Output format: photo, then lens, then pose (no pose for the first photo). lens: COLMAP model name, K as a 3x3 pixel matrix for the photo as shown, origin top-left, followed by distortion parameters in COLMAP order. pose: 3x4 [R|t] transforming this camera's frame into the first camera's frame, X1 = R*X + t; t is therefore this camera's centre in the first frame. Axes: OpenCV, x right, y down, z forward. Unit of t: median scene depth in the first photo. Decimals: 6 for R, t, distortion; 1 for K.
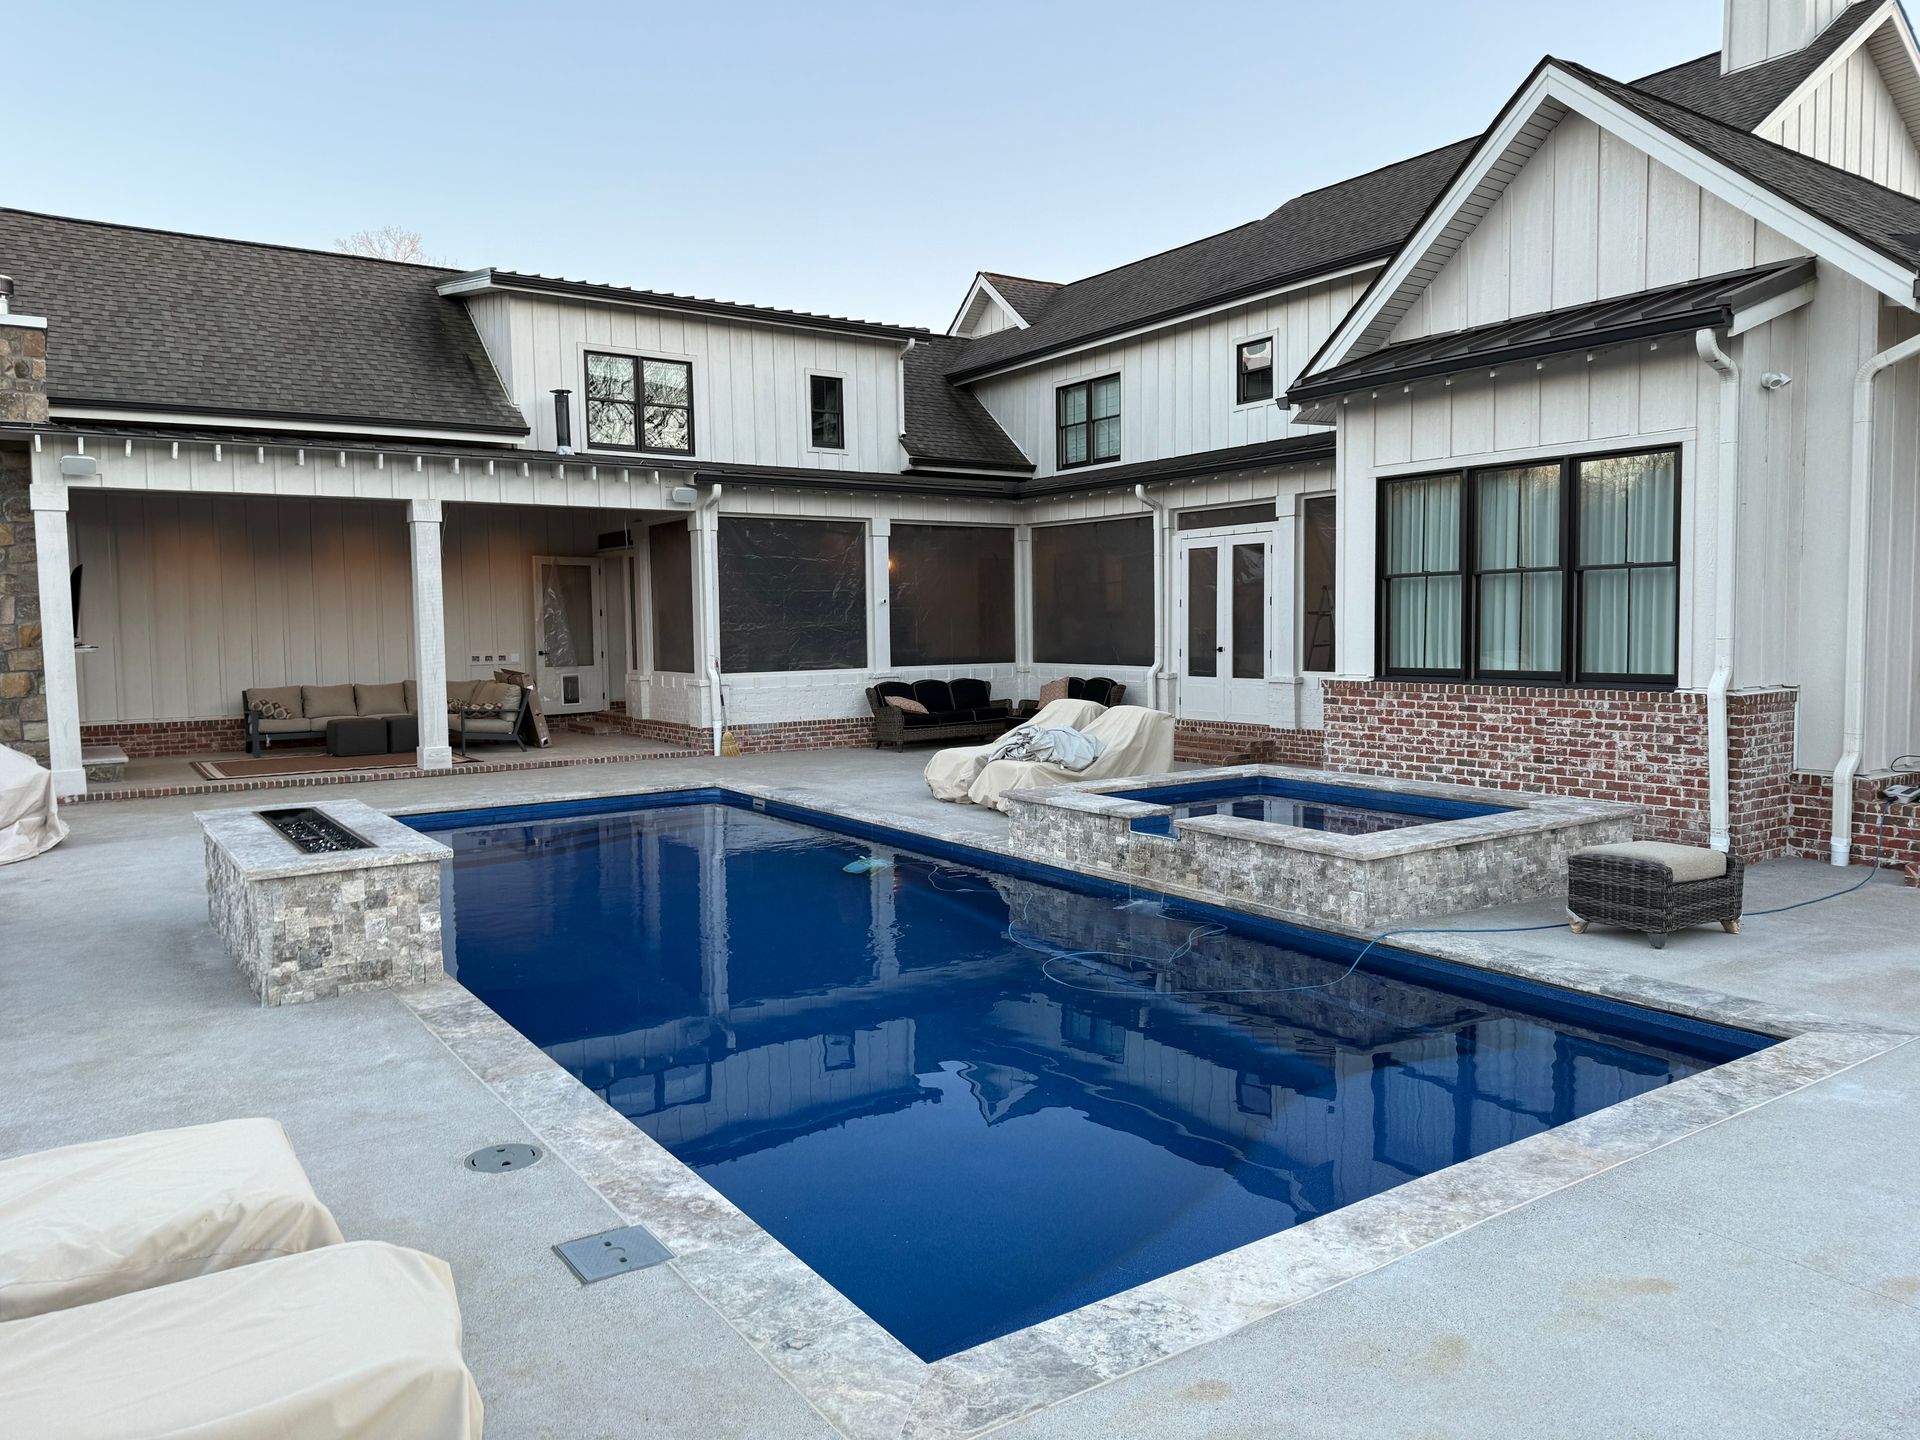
lens RADIAL K [[1331.1, 0, 950.4], [0, 1331.1, 706.6], [0, 0, 1]] dist [0.152365, -0.233625]
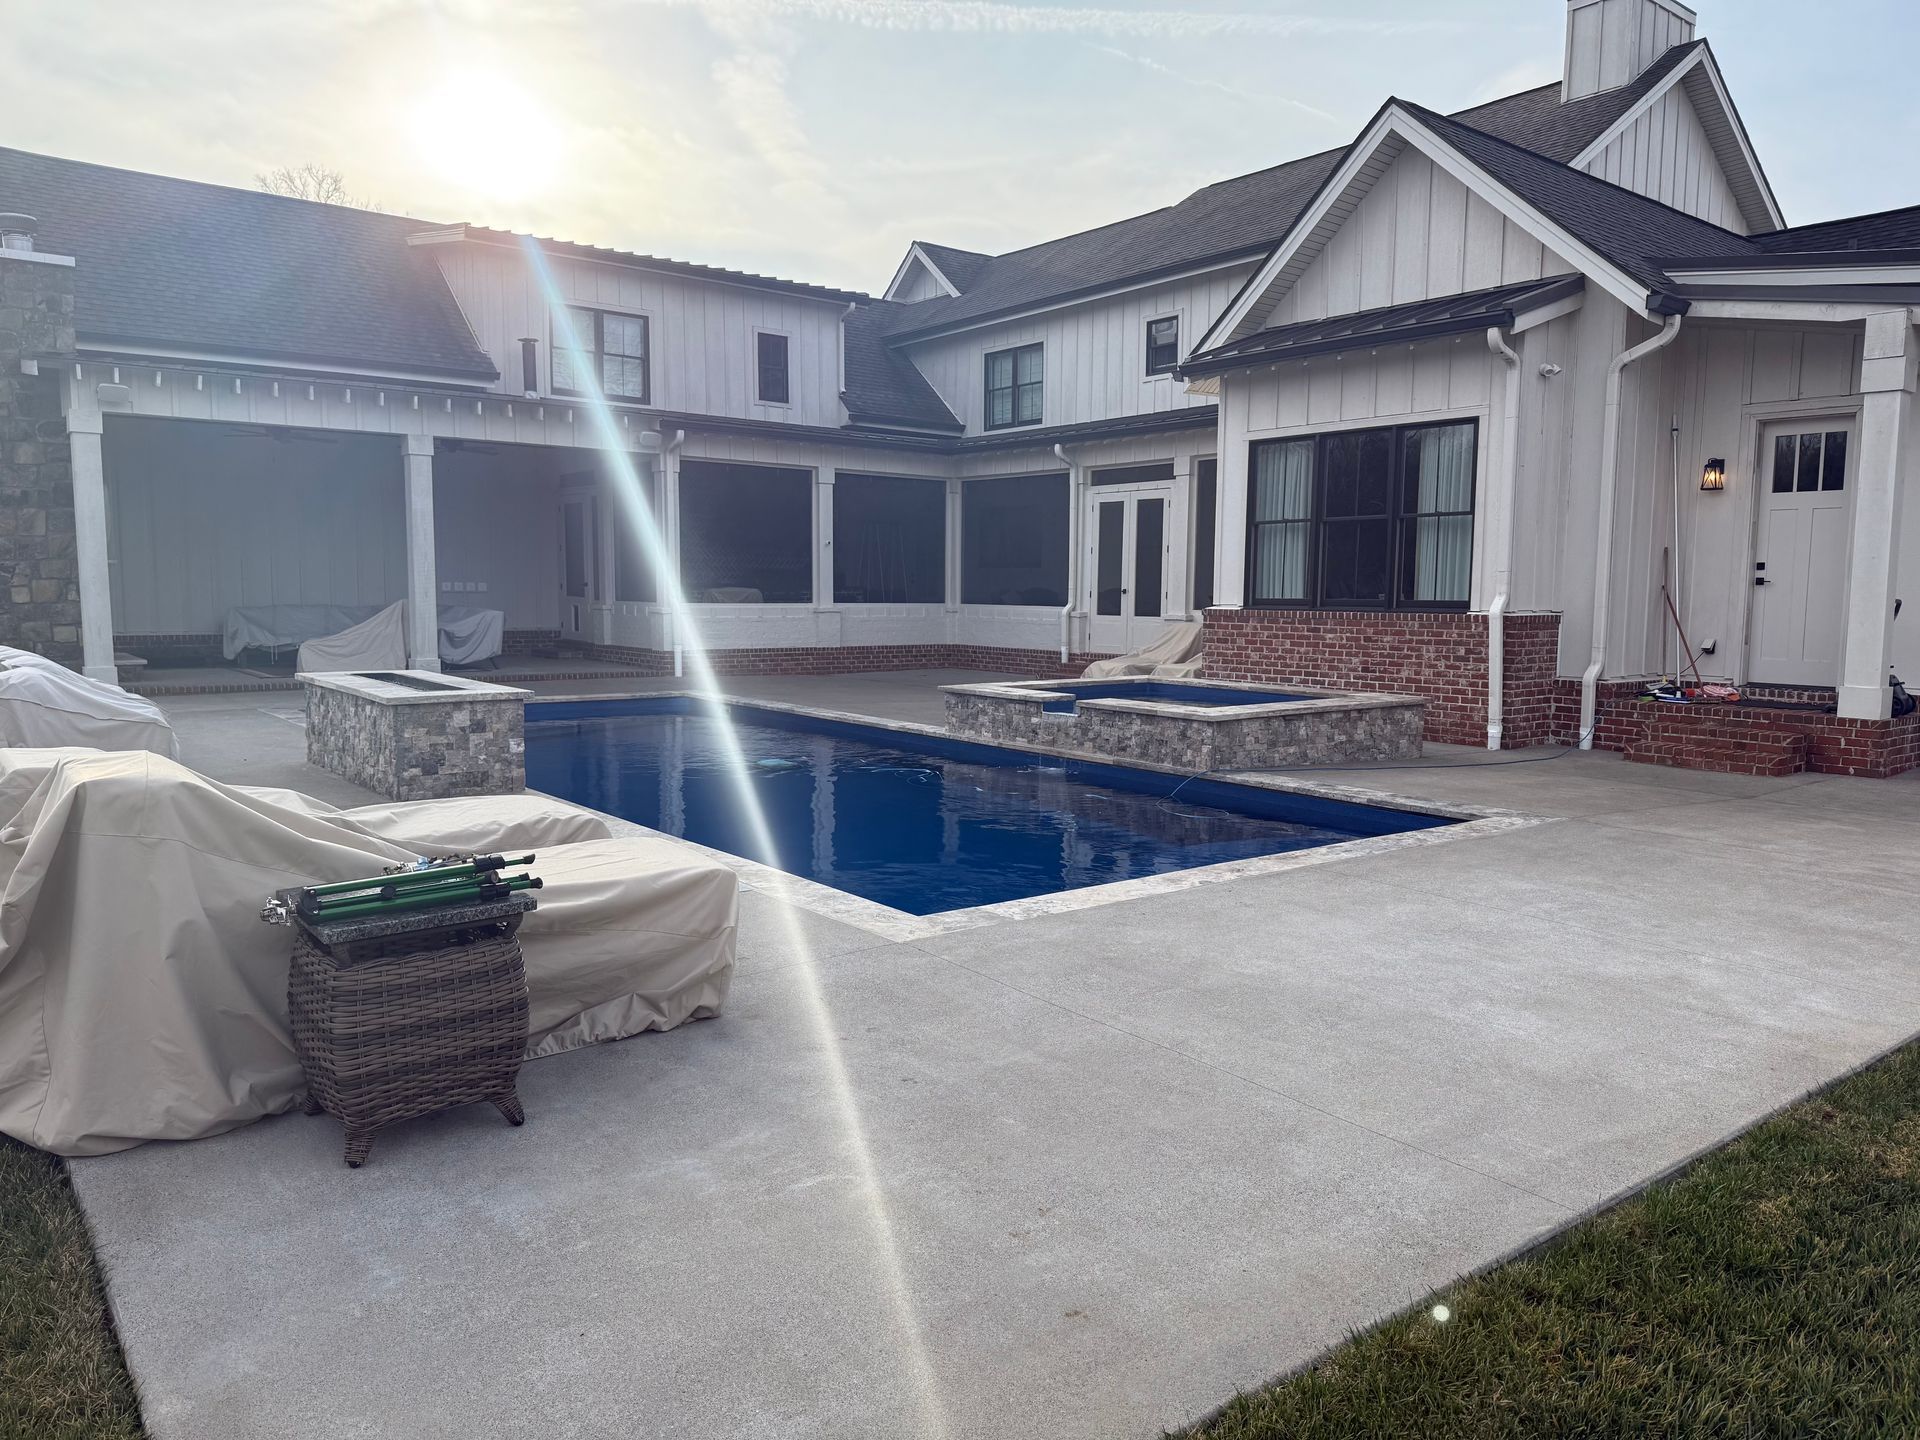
lens RADIAL K [[1328.5, 0, 952.2], [0, 1328.5, 717.5], [0, 0, 1]] dist [0.144785, -0.212277]
pose [[0.997814, 0.018767, 0.063357, -0.022119], [-0.020891, 0.999236, 0.033031, 0.042340], [-0.062689, -0.034282, 0.997444, -0.184213]]
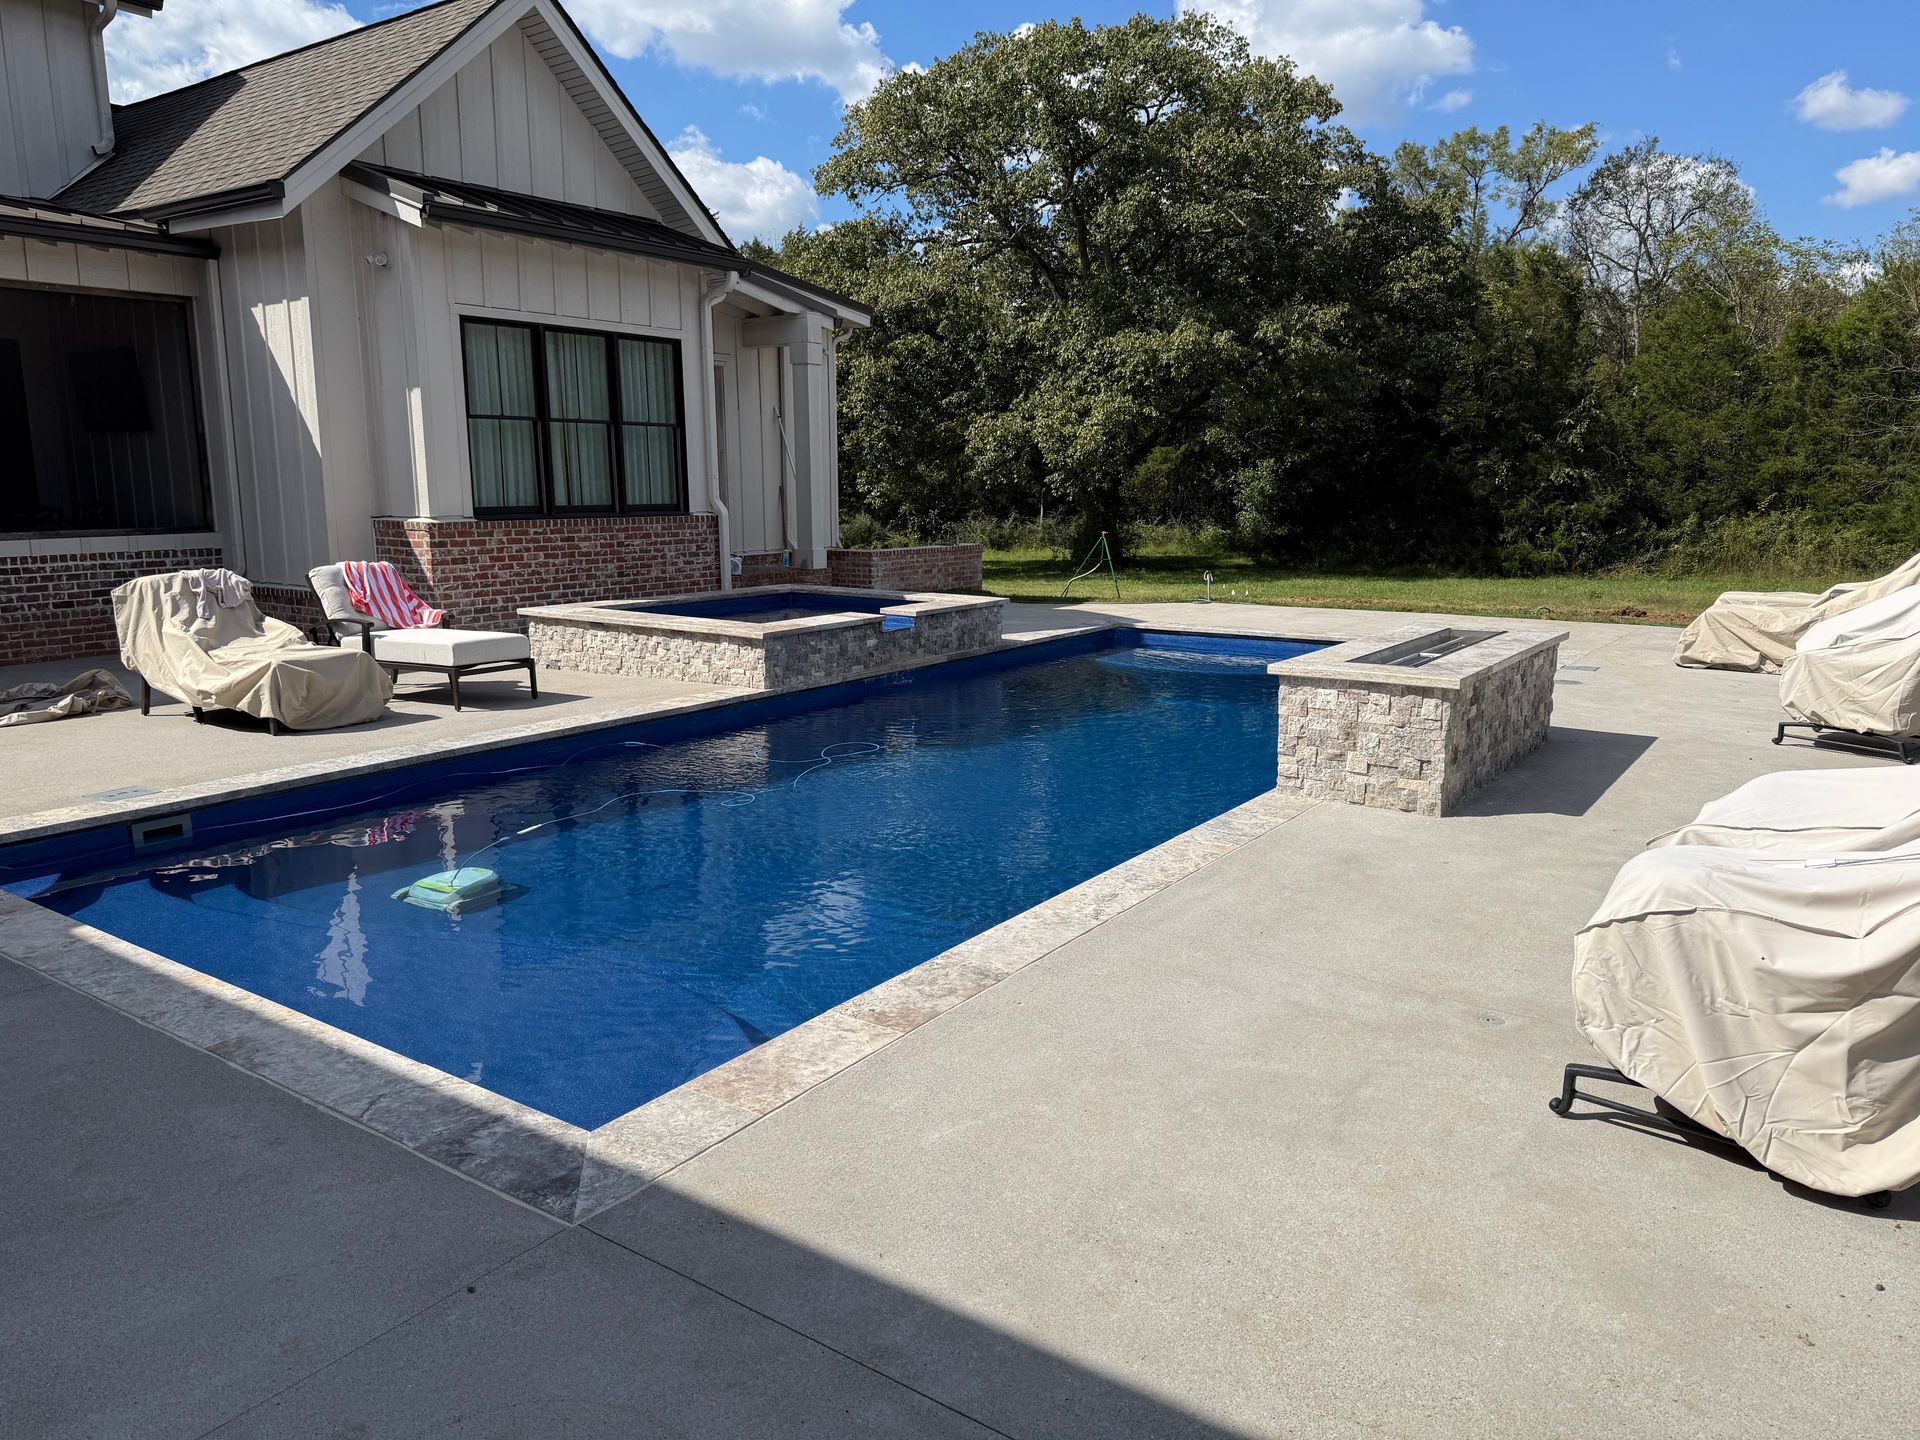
lens RADIAL K [[1331.1, 0, 950.4], [0, 1331.1, 706.6], [0, 0, 1]] dist [0.152365, -0.233625]
pose [[-0.344233, -0.146255, 0.927423, -0.731585], [0.067887, 0.981330, 0.179953, -0.038484], [-0.936427, 0.124905, -0.327877, 0.961009]]
